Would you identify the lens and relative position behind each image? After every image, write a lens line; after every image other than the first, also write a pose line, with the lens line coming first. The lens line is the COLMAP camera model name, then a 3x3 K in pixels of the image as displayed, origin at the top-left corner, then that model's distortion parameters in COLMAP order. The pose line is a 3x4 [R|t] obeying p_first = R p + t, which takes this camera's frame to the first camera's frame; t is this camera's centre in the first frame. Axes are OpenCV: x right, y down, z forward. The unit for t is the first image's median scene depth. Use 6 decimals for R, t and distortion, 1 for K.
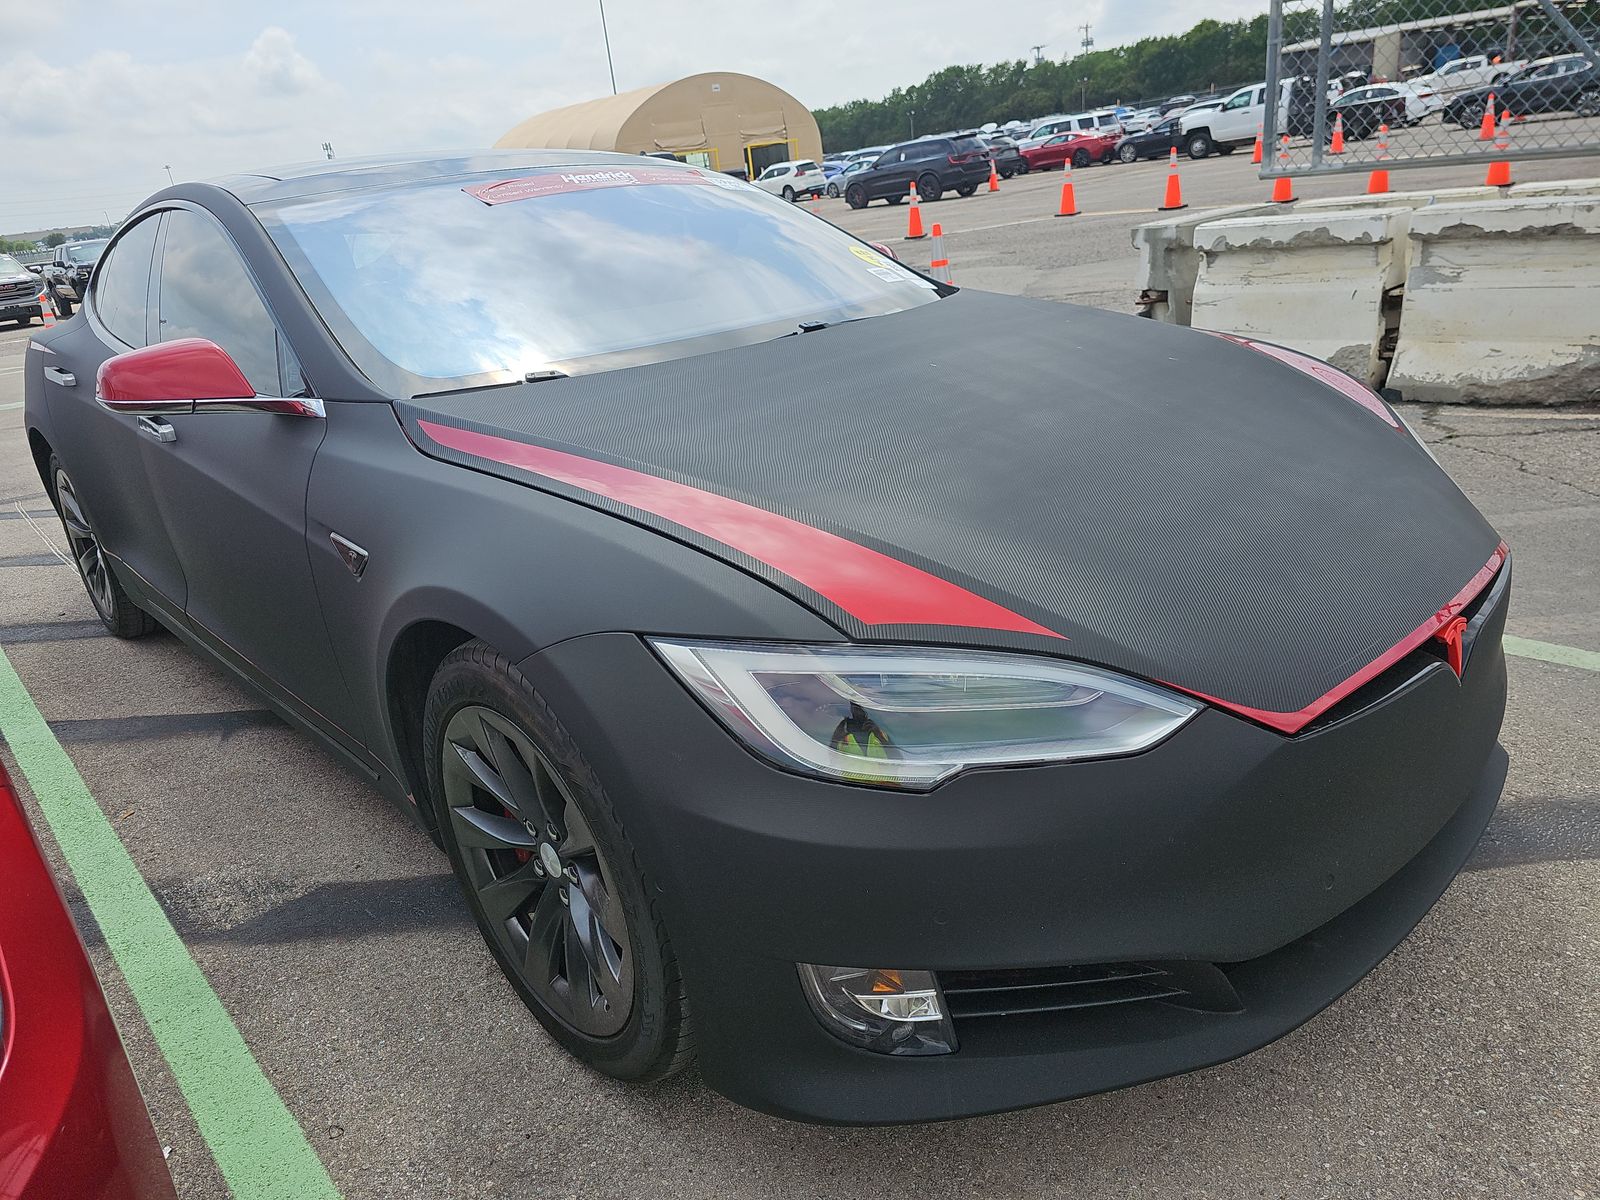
lens RADIAL K [[1090.9, 0, 800.0], [0, 1090.9, 600.0], [0, 0, 1]] dist [0.003578, -0.023374]
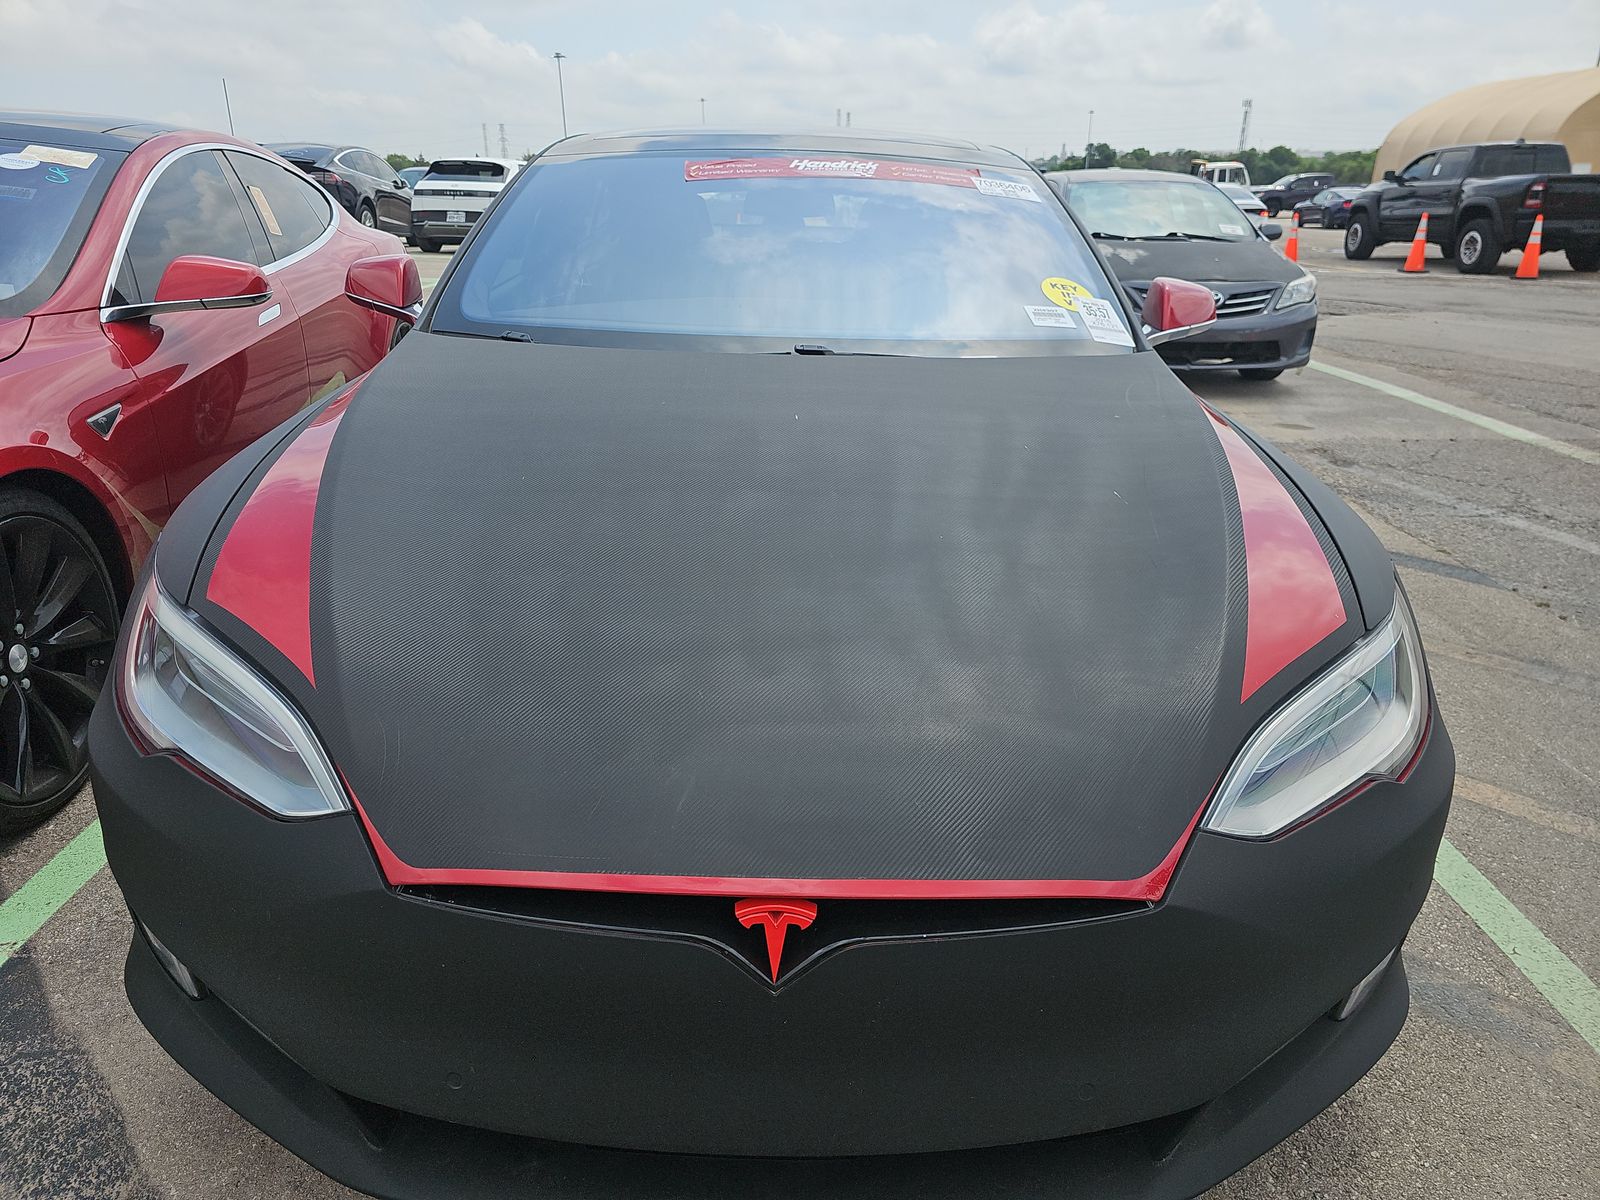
lens RADIAL K [[1090.9, 0, 800.0], [0, 1090.9, 600.0], [0, 0, 1]] dist [0.003578, -0.023374]
pose [[0.713097, 0.338415, -0.613977, 0.573995], [-0.316635, 0.936833, 0.148617, -0.163477], [0.625488, 0.088428, 0.775207, 0.252490]]
